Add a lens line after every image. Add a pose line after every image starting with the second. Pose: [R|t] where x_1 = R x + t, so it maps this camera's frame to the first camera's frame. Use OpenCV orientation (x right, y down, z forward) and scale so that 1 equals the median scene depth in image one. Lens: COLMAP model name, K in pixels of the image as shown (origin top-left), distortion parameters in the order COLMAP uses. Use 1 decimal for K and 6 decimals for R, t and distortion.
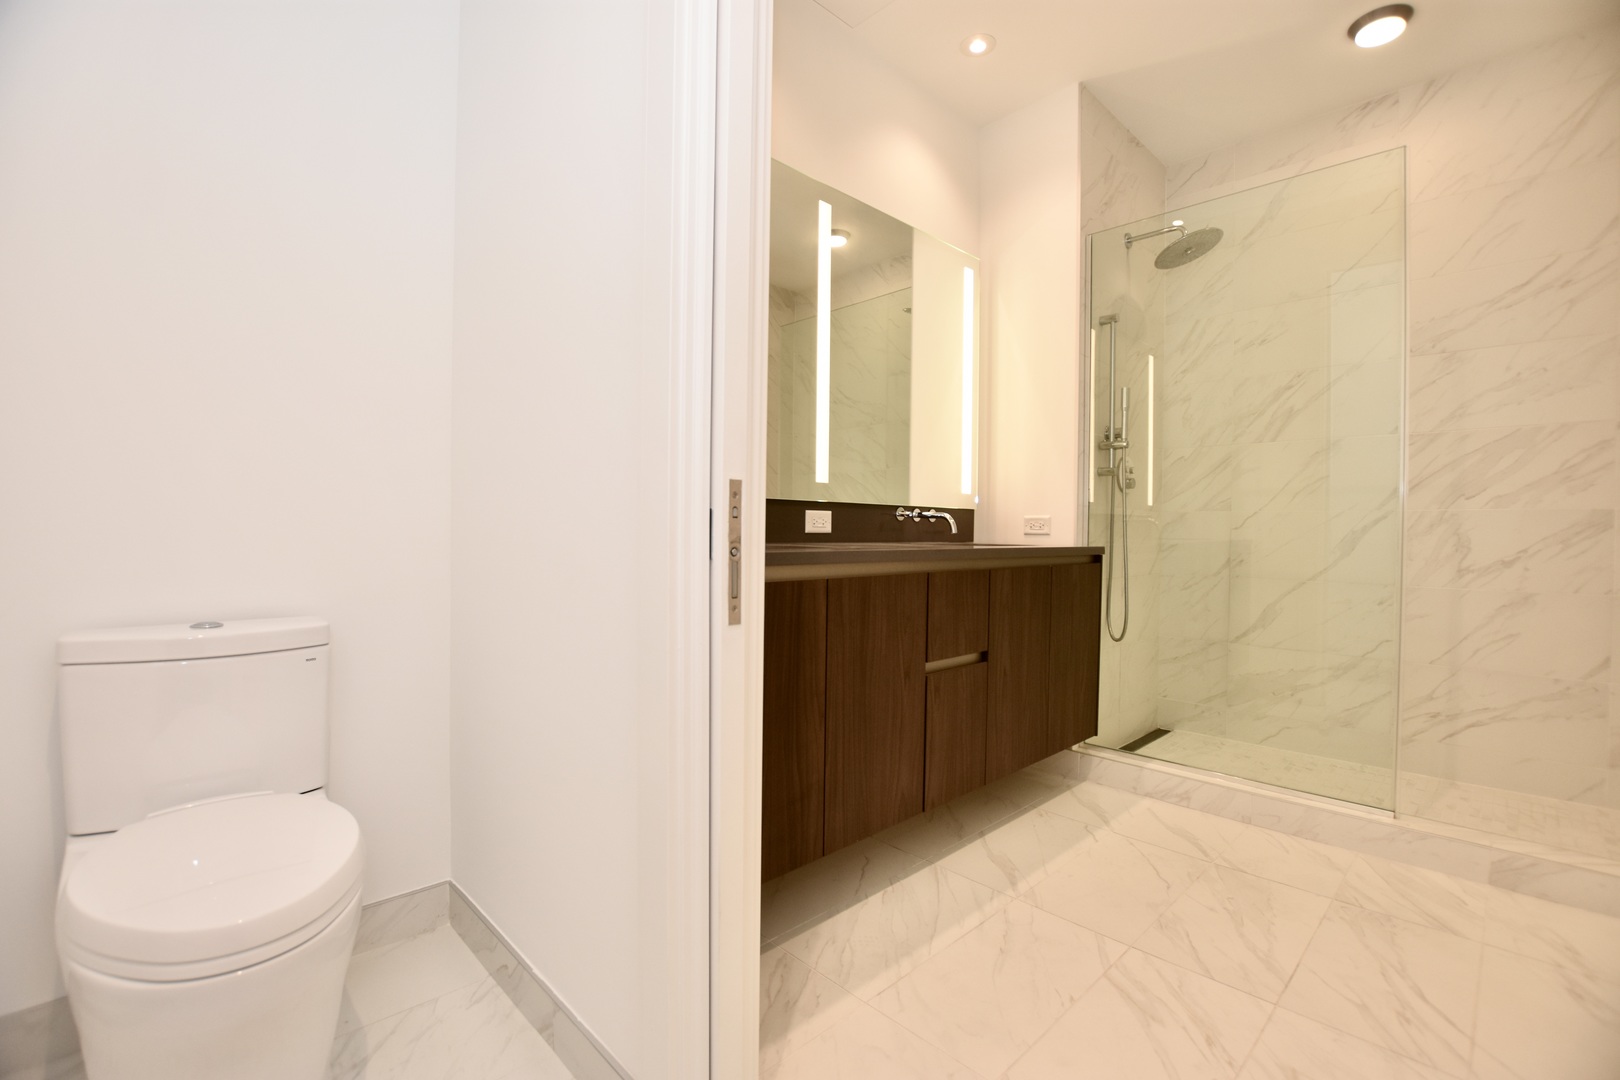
lens RADIAL K [[707.5, 0, 817.9], [0, 707.5, 539.4], [0, 0, 1]] dist [-0.031286, 0.004045]
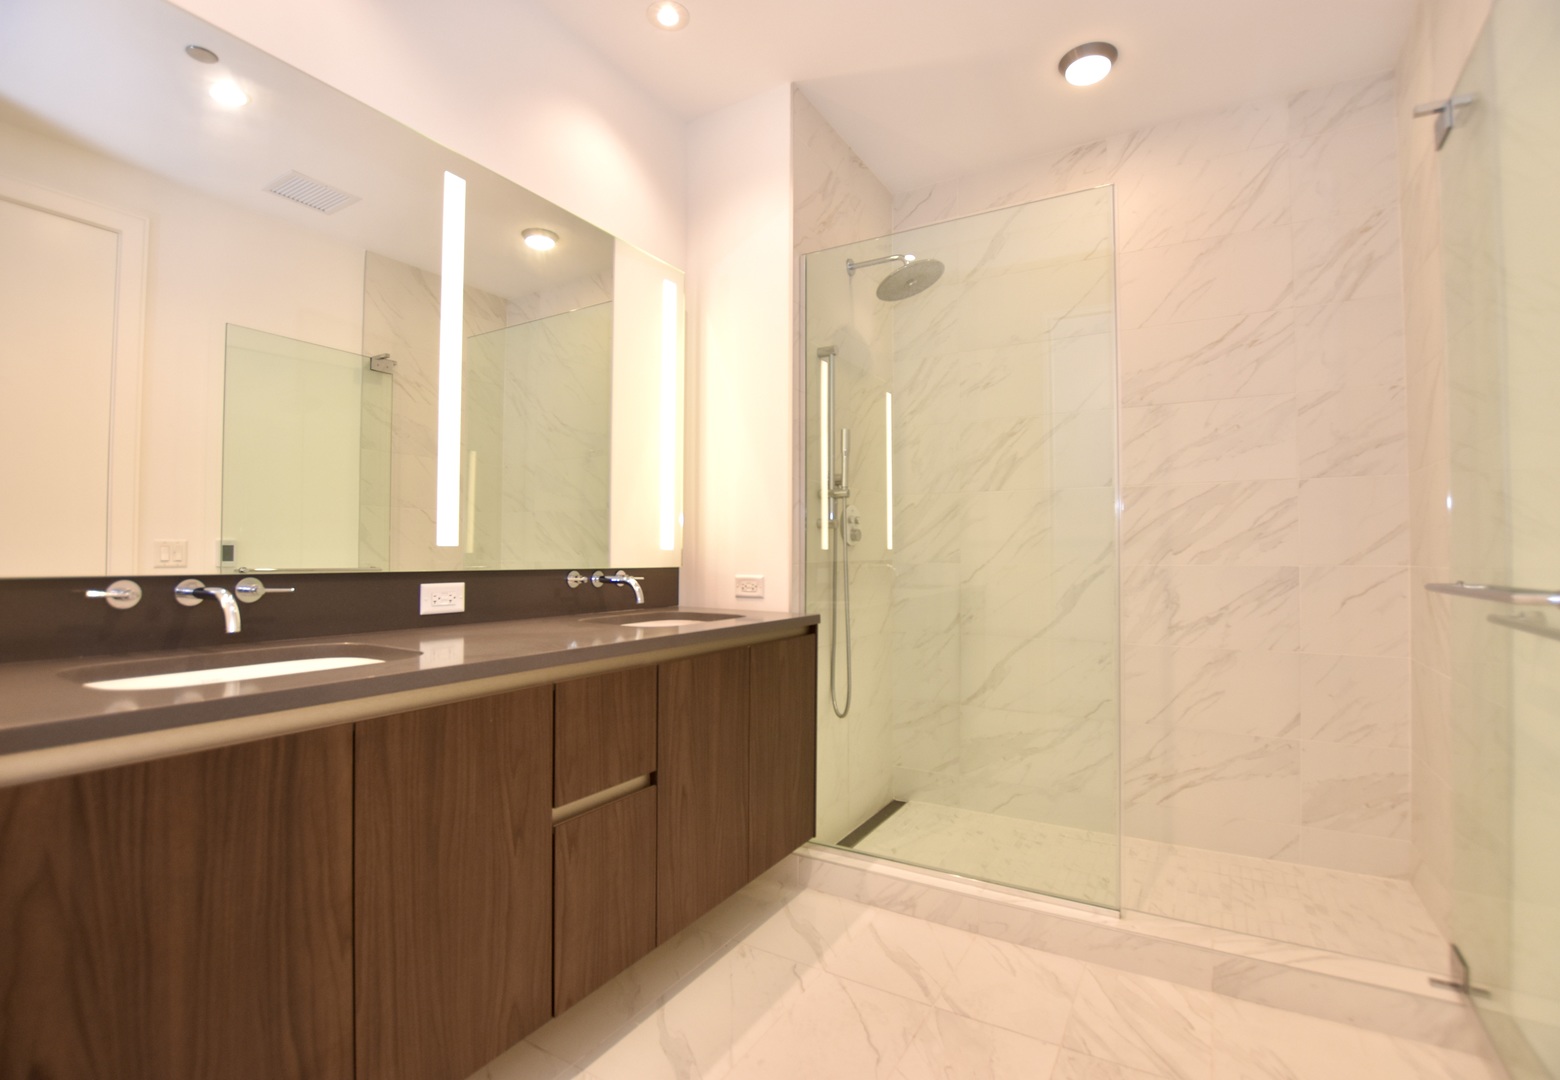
lens RADIAL K [[719.2, 0, 784.3], [0, 719.2, 542.8], [0, 0, 1]] dist [-0.026092, 0.000121]
pose [[0.964972, -0.003987, 0.262322, 0.142957], [0.012412, 0.999459, -0.030469, -0.053187], [-0.262059, 0.032658, 0.964499, 0.171525]]
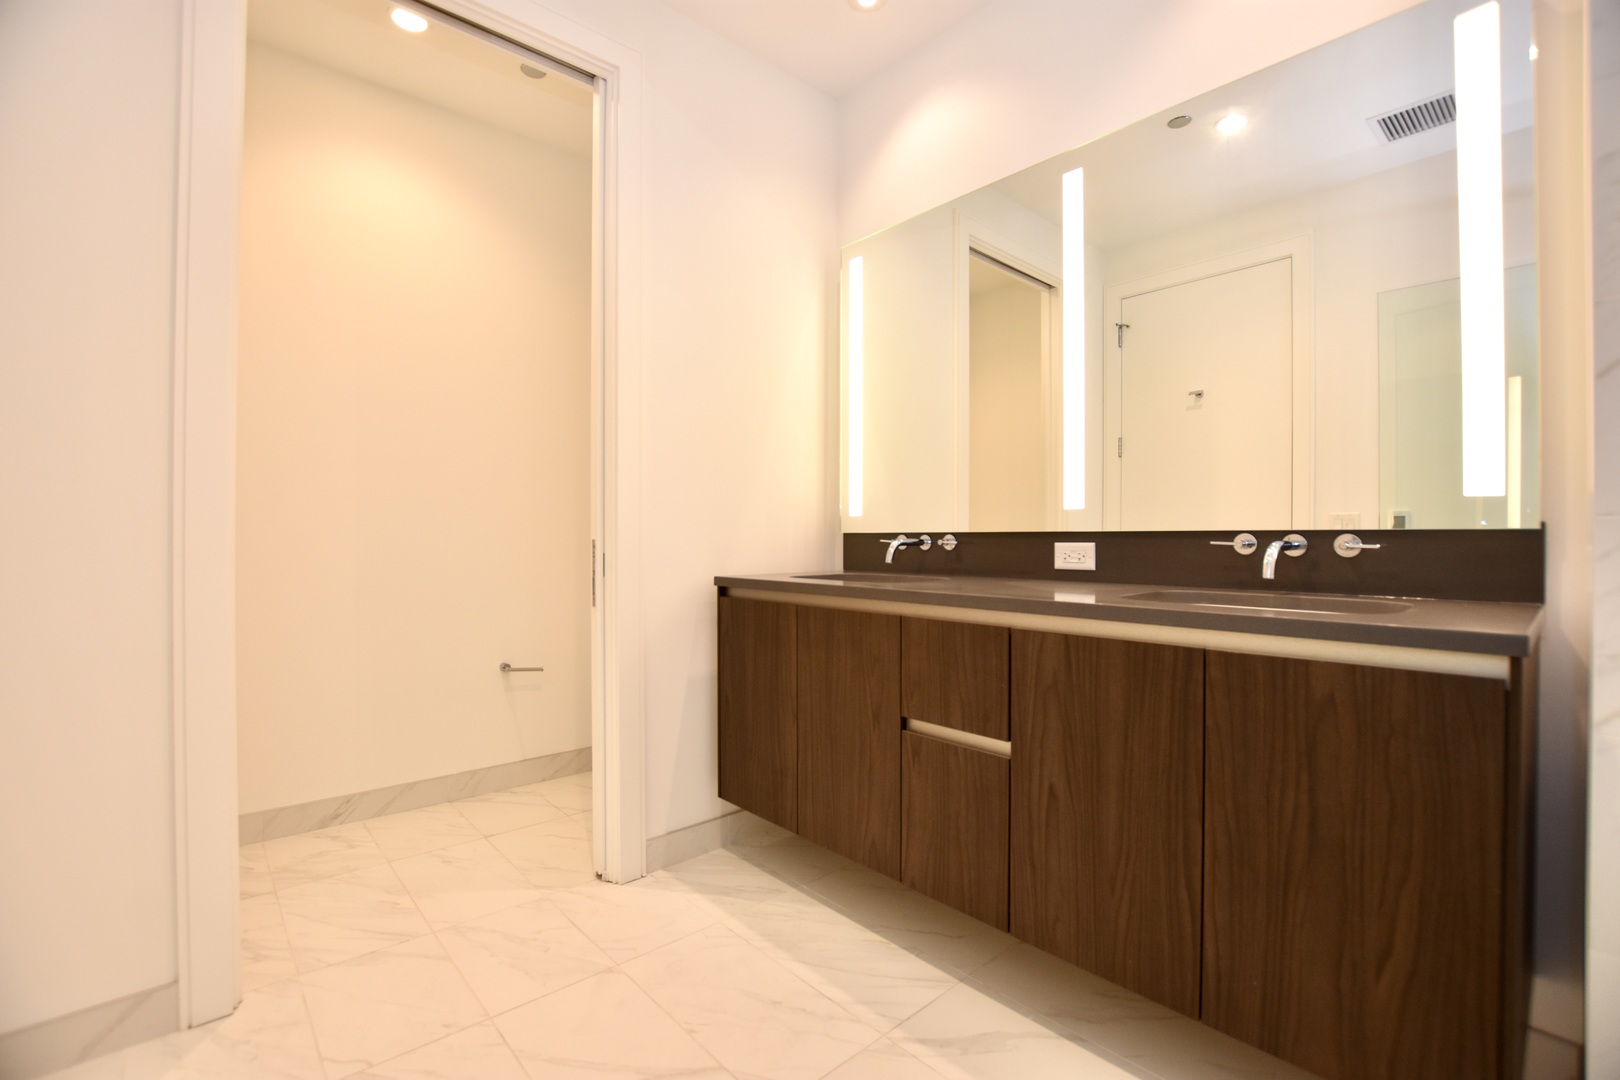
lens RADIAL K [[707.5, 0, 817.9], [0, 707.5, 539.4], [0, 0, 1]] dist [-0.031286, 0.004045]
pose [[-0.031422, -0.010257, -0.999454, 0.792914], [-0.018564, 0.999781, -0.009677, -0.029351], [0.999334, 0.018249, -0.031606, 0.689741]]
